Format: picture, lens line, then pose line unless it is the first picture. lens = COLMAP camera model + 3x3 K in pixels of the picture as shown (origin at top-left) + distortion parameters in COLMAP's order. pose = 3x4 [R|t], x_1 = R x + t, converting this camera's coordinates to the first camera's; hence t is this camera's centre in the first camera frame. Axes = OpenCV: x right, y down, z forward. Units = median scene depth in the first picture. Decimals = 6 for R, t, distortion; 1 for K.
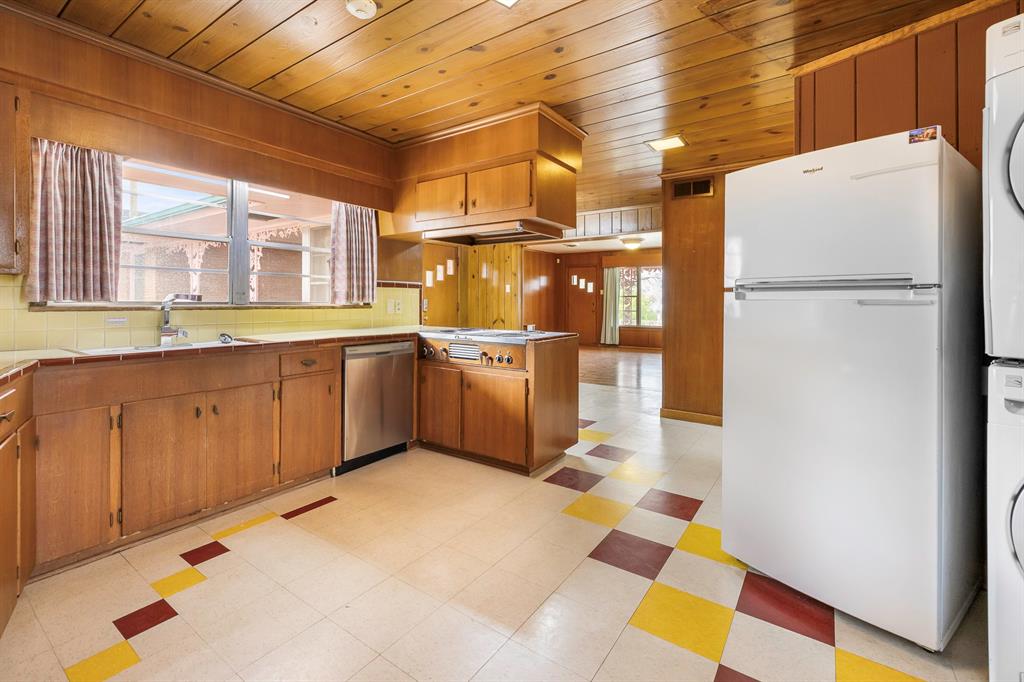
lens RADIAL K [[450.3, 0, 511.8], [0, 450.3, 298.4], [0, 0, 1]] dist [0.002153, 0.000103]
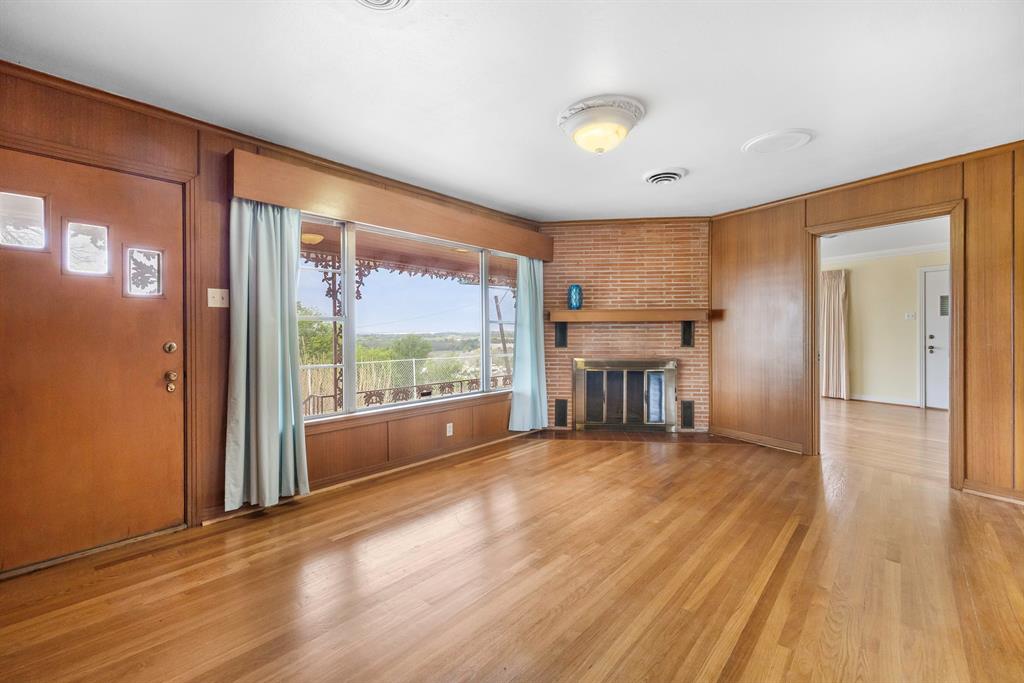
lens RADIAL K [[433.3, 0, 512.3], [0, 433.3, 332.3], [0, 0, 1]] dist [0.002784, 0.000442]
pose [[0.115421, -0.002906, 0.993312, -0.037998], [0.000185, 0.999996, 0.002904, 0.011589], [-0.993317, -0.000152, 0.115421, 2.723290]]
